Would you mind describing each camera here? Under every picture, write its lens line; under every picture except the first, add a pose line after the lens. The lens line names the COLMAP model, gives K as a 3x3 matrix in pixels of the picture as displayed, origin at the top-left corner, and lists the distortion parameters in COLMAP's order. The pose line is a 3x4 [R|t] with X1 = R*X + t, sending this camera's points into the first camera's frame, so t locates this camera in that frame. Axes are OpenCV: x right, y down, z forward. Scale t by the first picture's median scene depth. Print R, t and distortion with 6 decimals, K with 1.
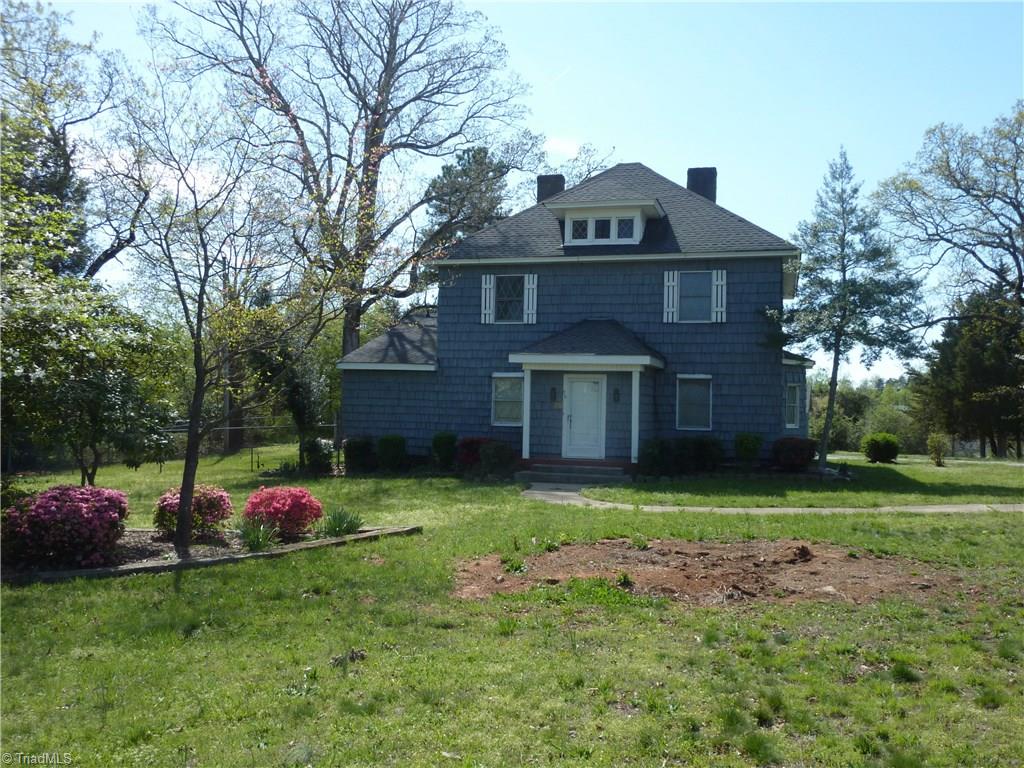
lens RADIAL K [[918.7, 0, 512.0], [0, 918.7, 384.0], [0, 0, 1]] dist [0.018242, -0.055765]
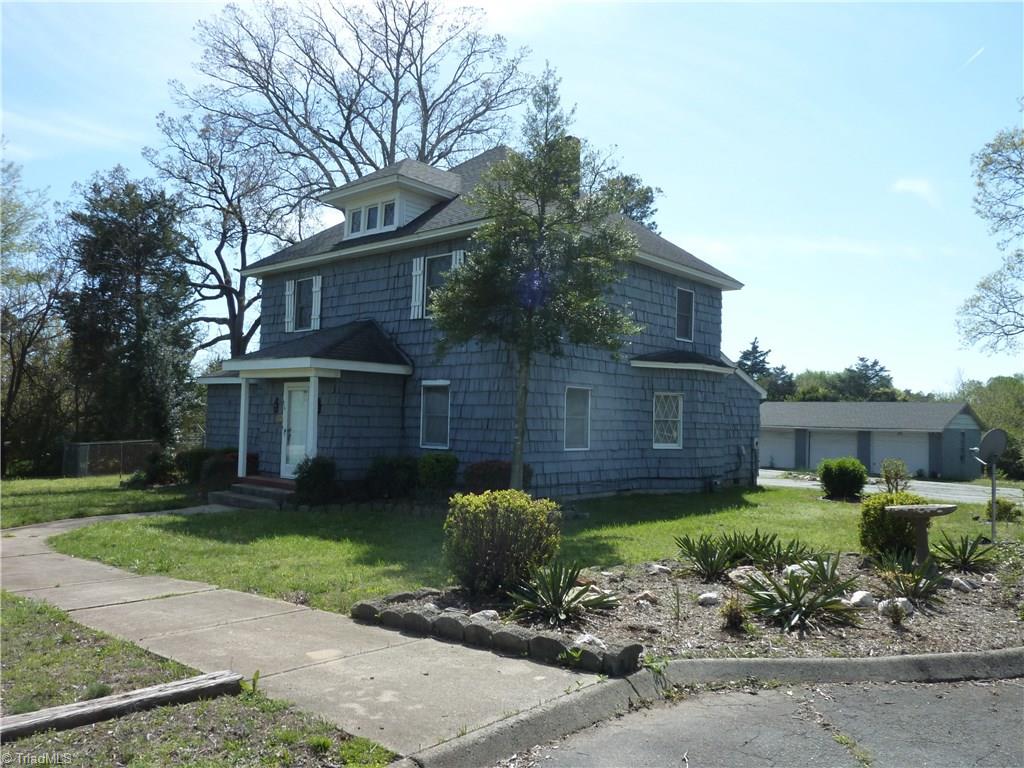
lens RADIAL K [[768.9, 0, 512.0], [0, 768.9, 384.0], [0, 0, 1]] dist [-0.008869, -0.004098]
pose [[0.905225, -0.019324, -0.424492, 0.533479], [0.006023, 0.999449, -0.032654, 0.015120], [0.424889, 0.027002, 0.904842, 0.401026]]
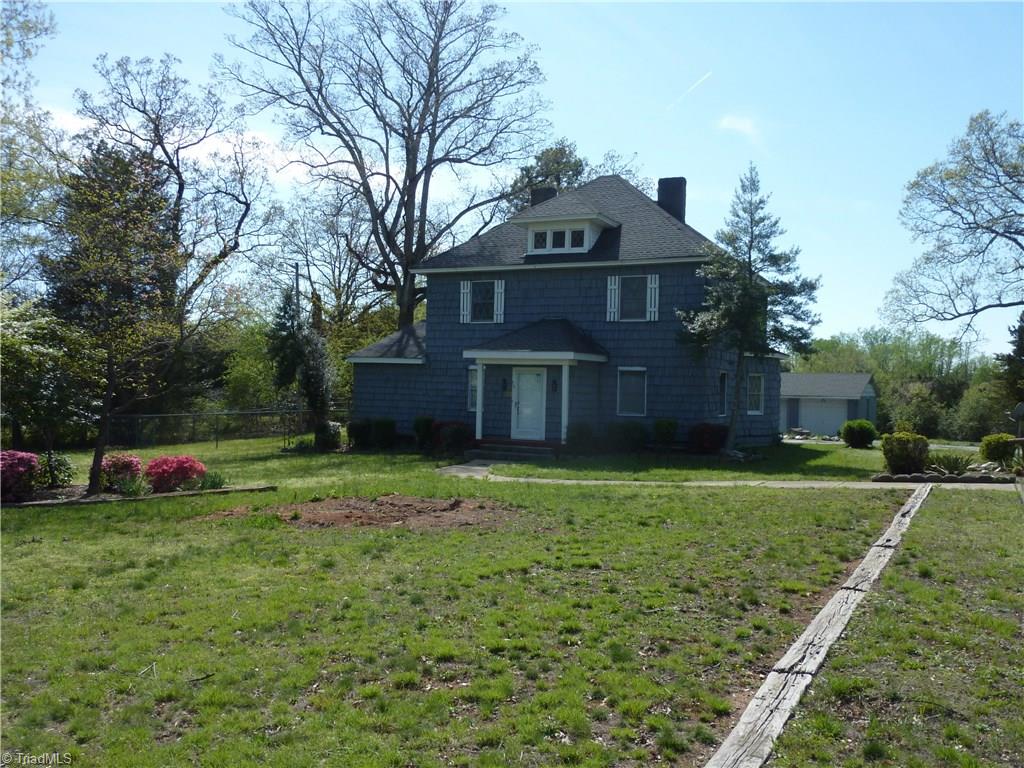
lens RADIAL K [[918.7, 0, 512.0], [0, 918.7, 384.0], [0, 0, 1]] dist [0.018242, -0.055765]
pose [[0.984369, 0.000649, -0.176116, 0.244957], [0.002419, 0.999849, 0.017209, -0.009076], [0.176100, -0.017366, 0.984219, -0.138002]]
